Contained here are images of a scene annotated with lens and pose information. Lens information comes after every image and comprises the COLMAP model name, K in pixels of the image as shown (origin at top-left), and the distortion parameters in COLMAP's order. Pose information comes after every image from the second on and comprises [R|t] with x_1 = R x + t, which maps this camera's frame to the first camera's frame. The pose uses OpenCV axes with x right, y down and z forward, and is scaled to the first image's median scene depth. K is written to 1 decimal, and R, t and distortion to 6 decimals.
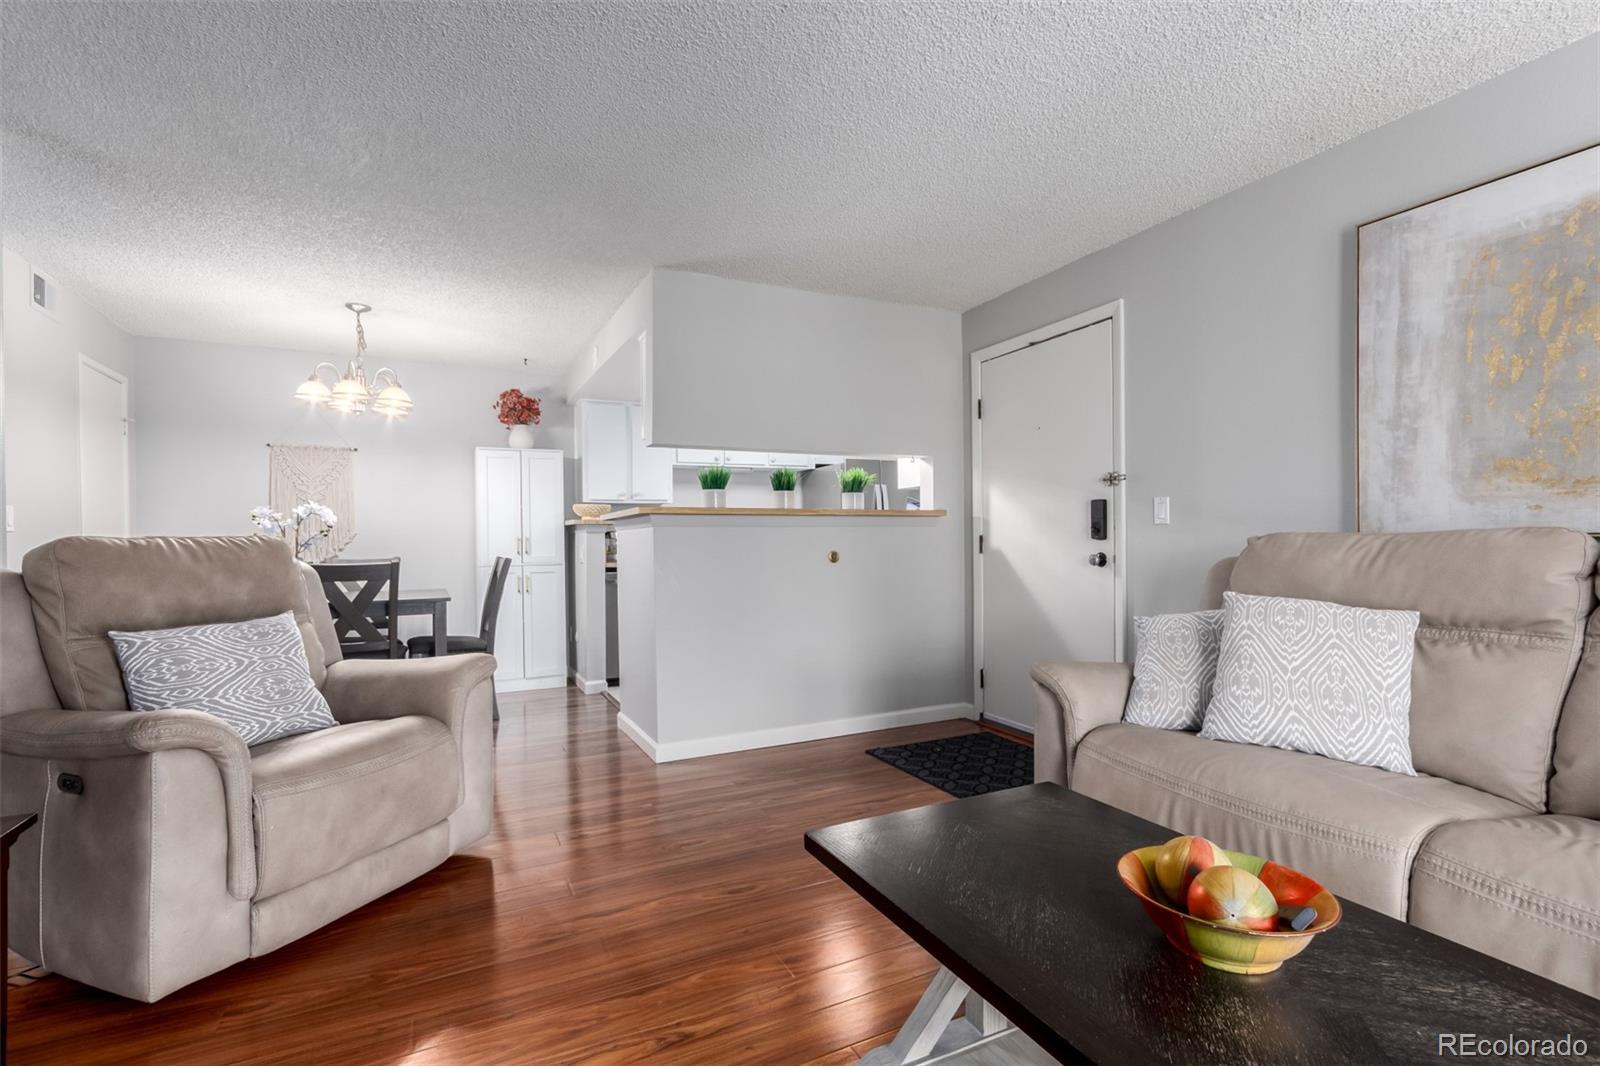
lens RADIAL K [[743.6, 0, 790.5], [0, 743.6, 556.5], [0, 0, 1]] dist [0.007585, 0.000682]
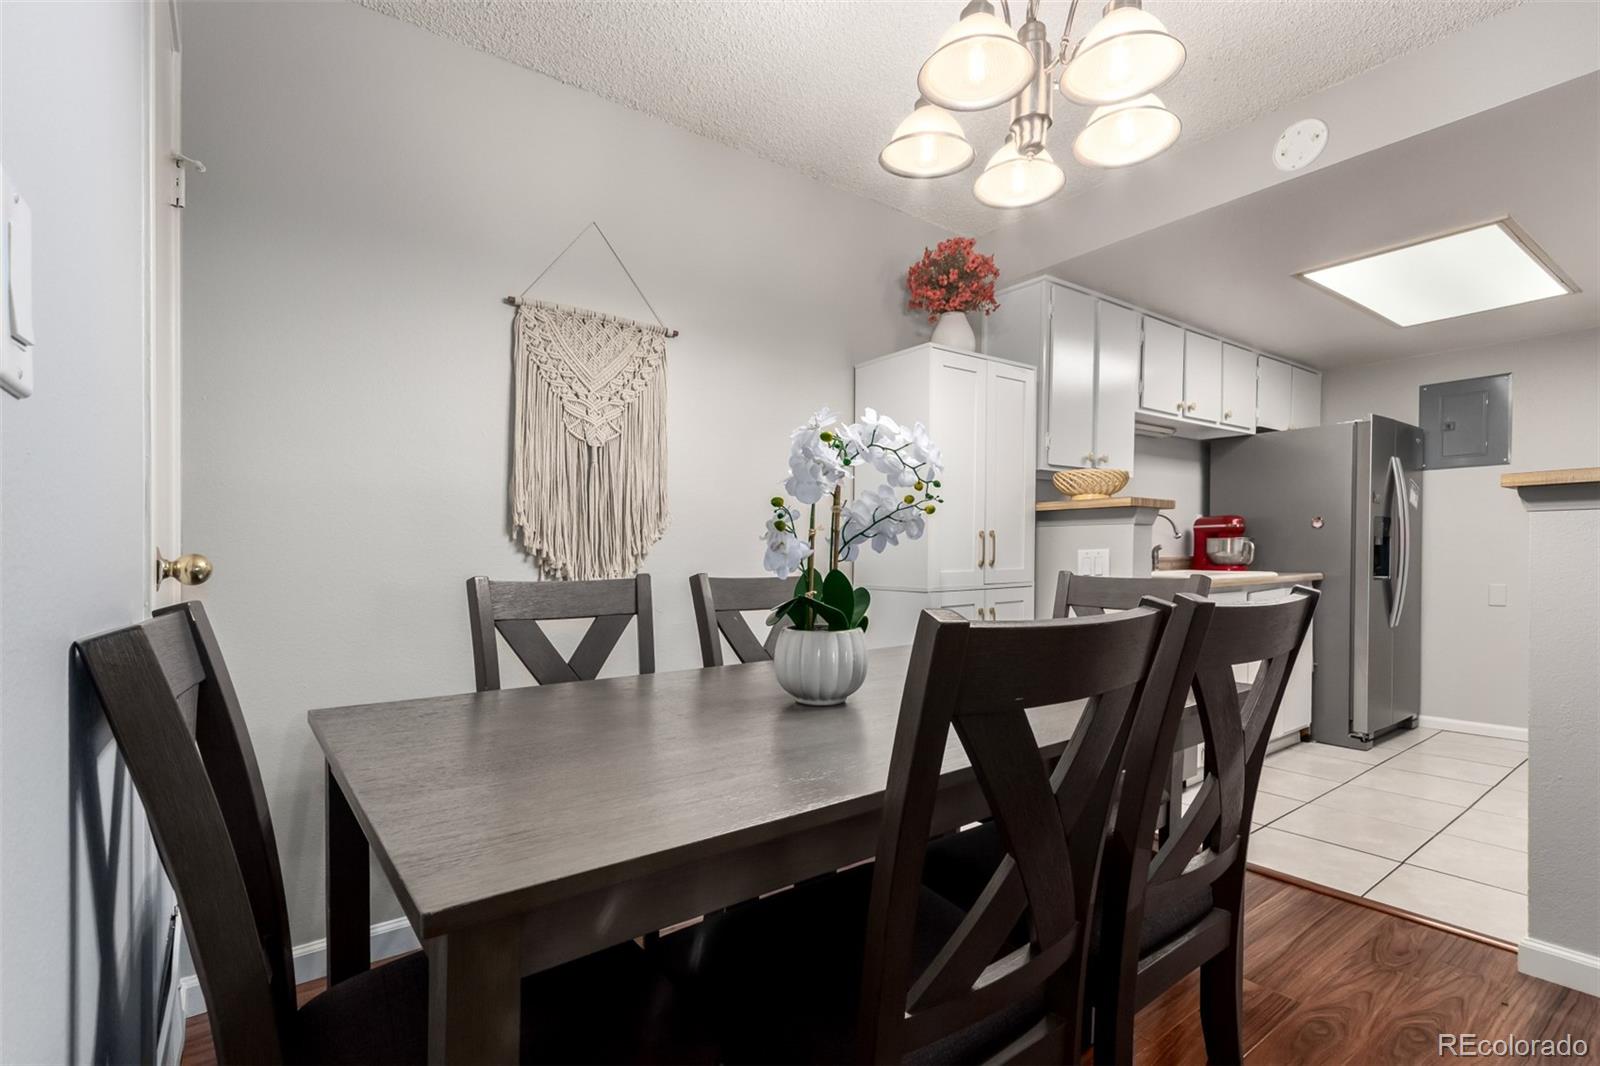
lens RADIAL K [[743.6, 0, 808.5], [0, 743.6, 567.4], [0, 0, 1]] dist [0.007585, 0.000682]
pose [[0.978320, 0.000388, 0.207099, -0.678042], [-0.002225, 0.999960, 0.008634, -0.009506], [-0.207088, -0.008908, 0.978282, 0.624420]]
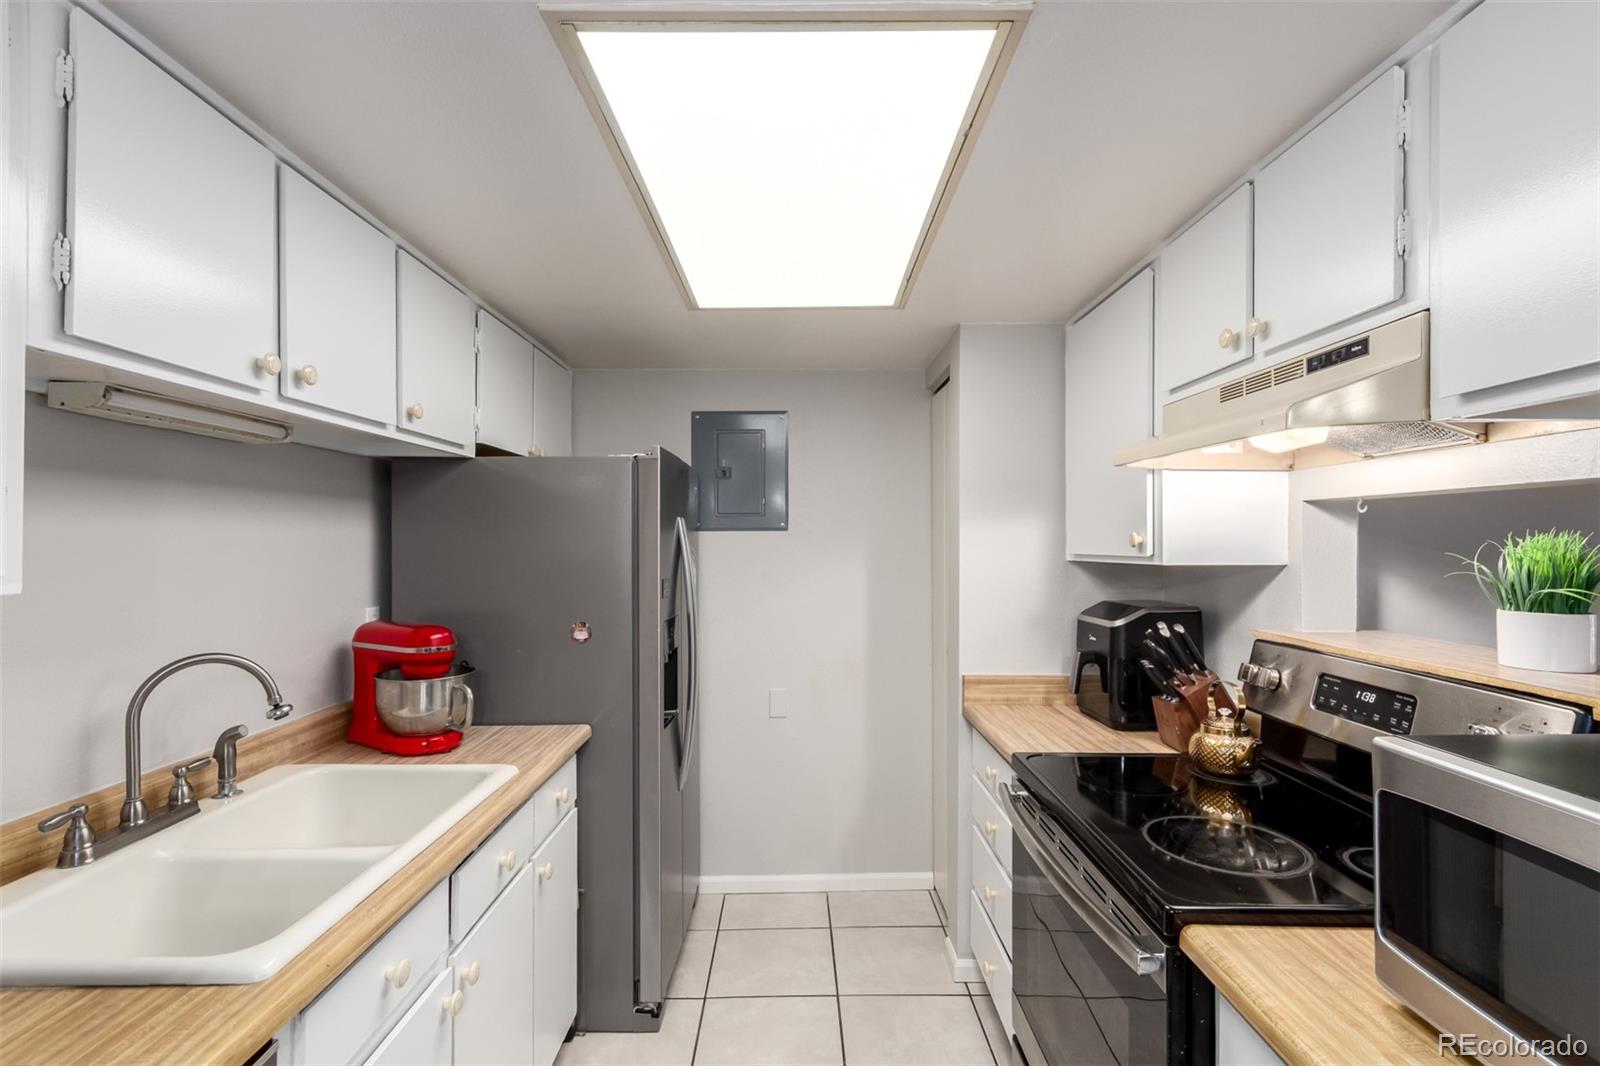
lens RADIAL K [[743.6, 0, 779.3], [0, 743.6, 544.6], [0, 0, 1]] dist [0.007585, 0.000682]
pose [[0.440680, 0.006380, 0.897642, -0.294804], [0.012573, 0.999833, -0.013279, -0.101588], [-0.897576, 0.017138, 0.440526, 1.022432]]
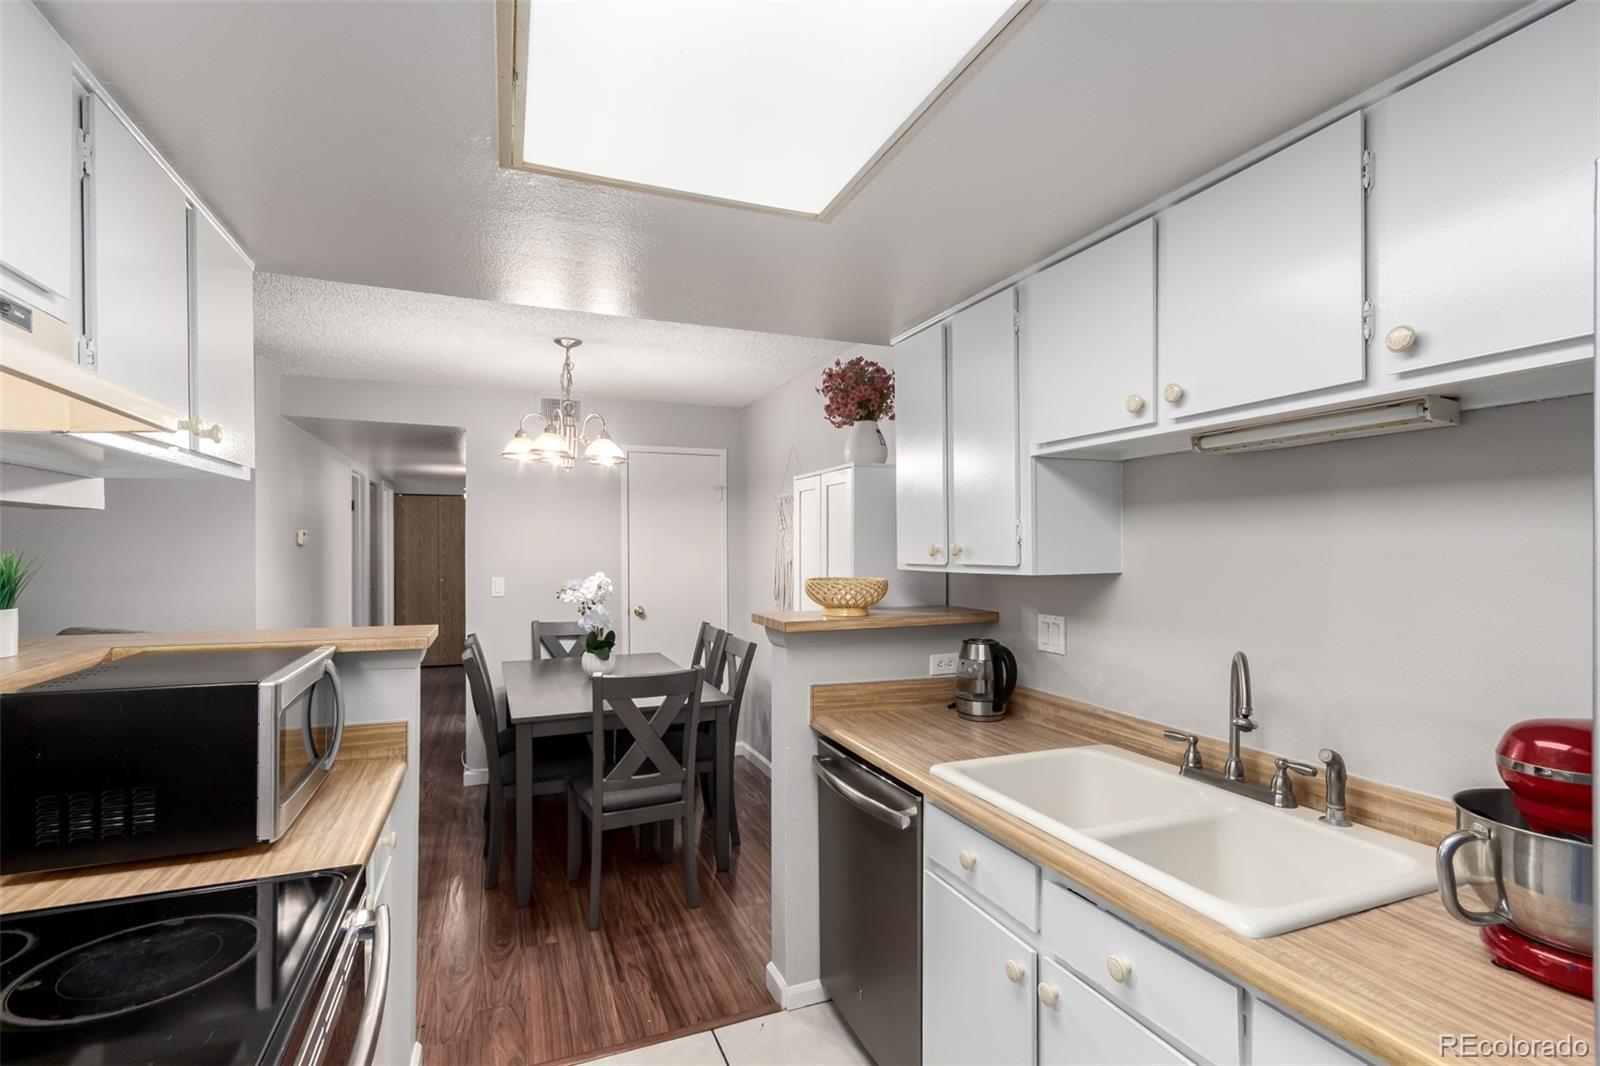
lens RADIAL K [[743.6, 0, 803.2], [0, 743.6, 548.6], [0, 0, 1]] dist [0.007585, 0.000682]
pose [[-0.045352, 0.010982, -0.998911, 0.218326], [-0.019721, 0.999735, 0.011886, -0.111068], [0.998776, 0.020239, -0.045123, 1.184450]]
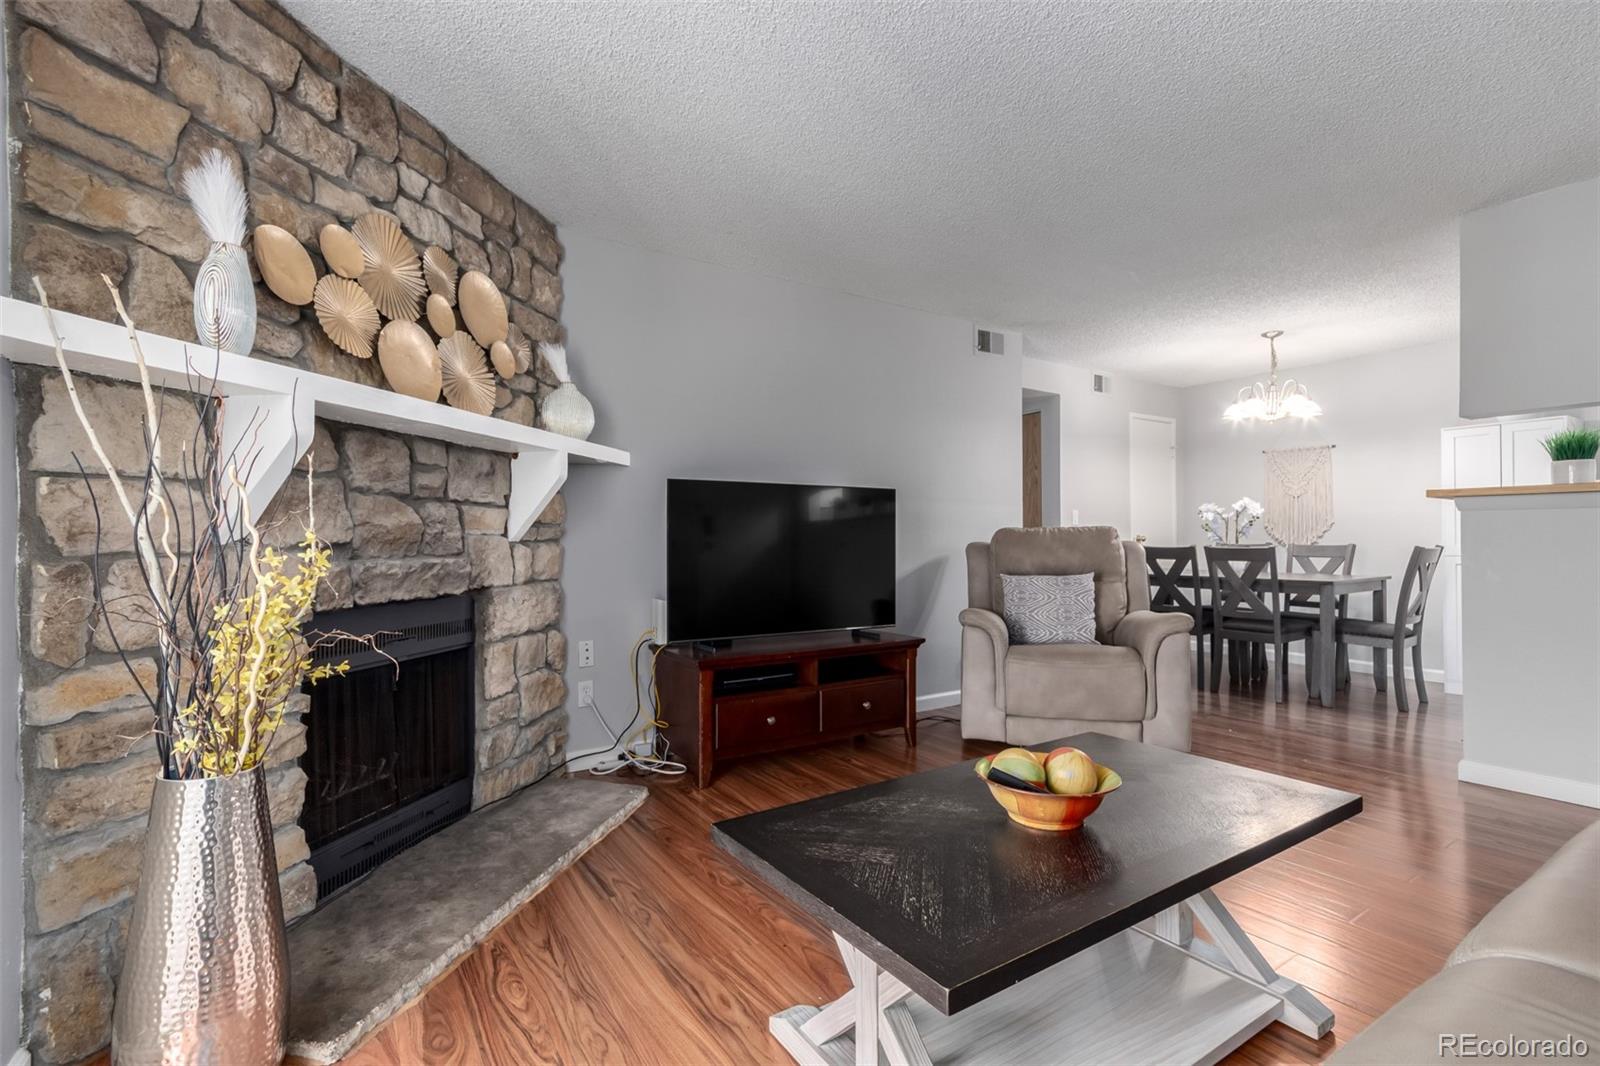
lens RADIAL K [[743.6, 0, 802.3], [0, 743.6, 534.7], [0, 0, 1]] dist [0.007585, 0.000682]
pose [[0.152878, 0.001136, -0.988244, 0.441436], [-0.013171, 0.999913, -0.000889, -0.000578], [0.988157, 0.013152, 0.152880, 0.062258]]
